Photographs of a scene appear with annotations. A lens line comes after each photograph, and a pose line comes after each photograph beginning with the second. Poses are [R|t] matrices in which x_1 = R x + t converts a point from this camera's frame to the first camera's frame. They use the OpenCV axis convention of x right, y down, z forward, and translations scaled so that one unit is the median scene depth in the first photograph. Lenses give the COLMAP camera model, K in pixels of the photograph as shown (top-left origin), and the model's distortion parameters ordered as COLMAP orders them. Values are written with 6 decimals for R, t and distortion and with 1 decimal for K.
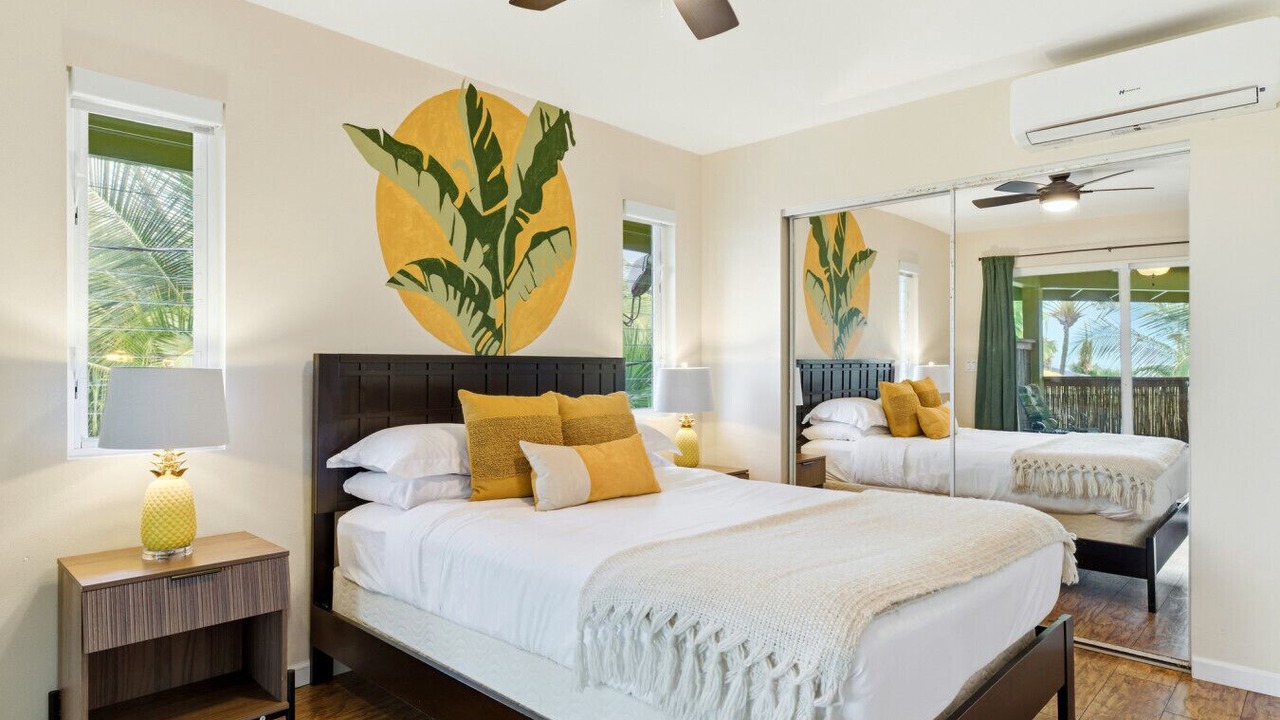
lens RADIAL K [[733.3, 0, 659.1], [0, 733.3, 388.7], [0, 0, 1]] dist [-0.000728, -0.000751]
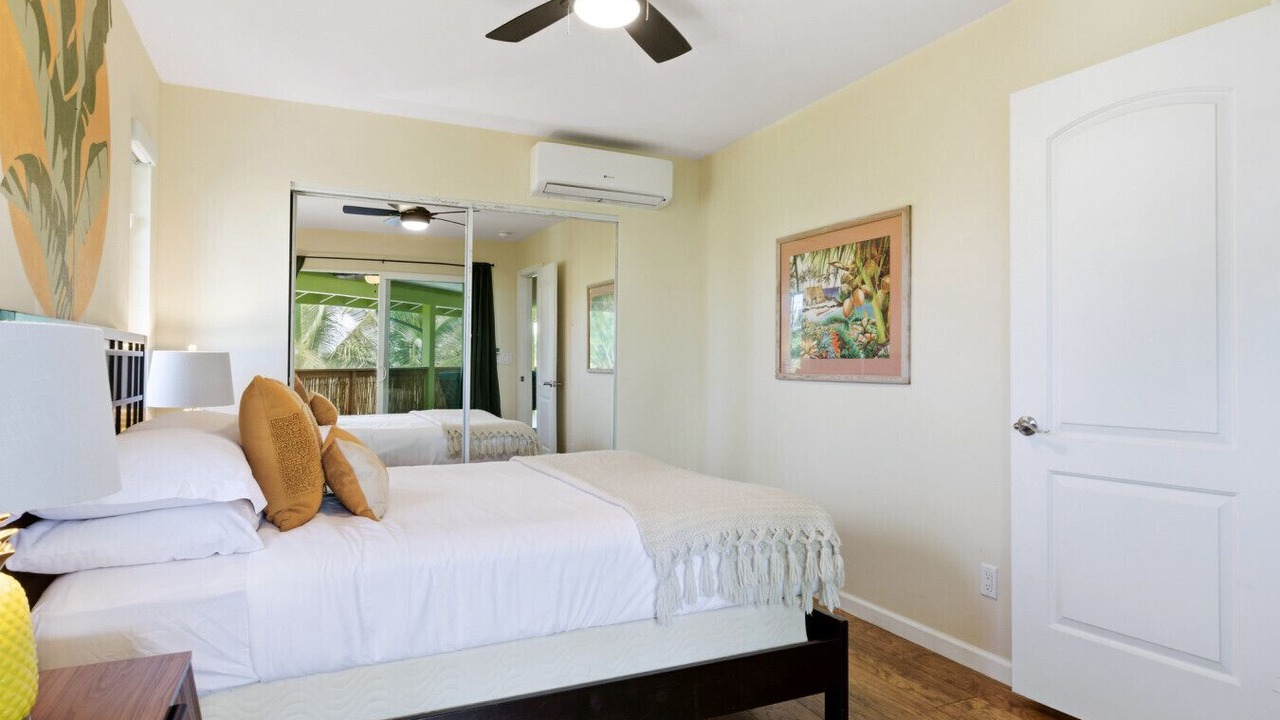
lens RADIAL K [[749.1, 0, 640.0], [0, 749.1, 360.0], [0, 0, 1]] dist [-0.003511, -0.000080]
pose [[0.324795, 0.005033, 0.945771, -0.671945], [0.033039, 0.999315, -0.016664, 0.010740], [-0.945207, 0.036659, 0.324406, 0.335085]]
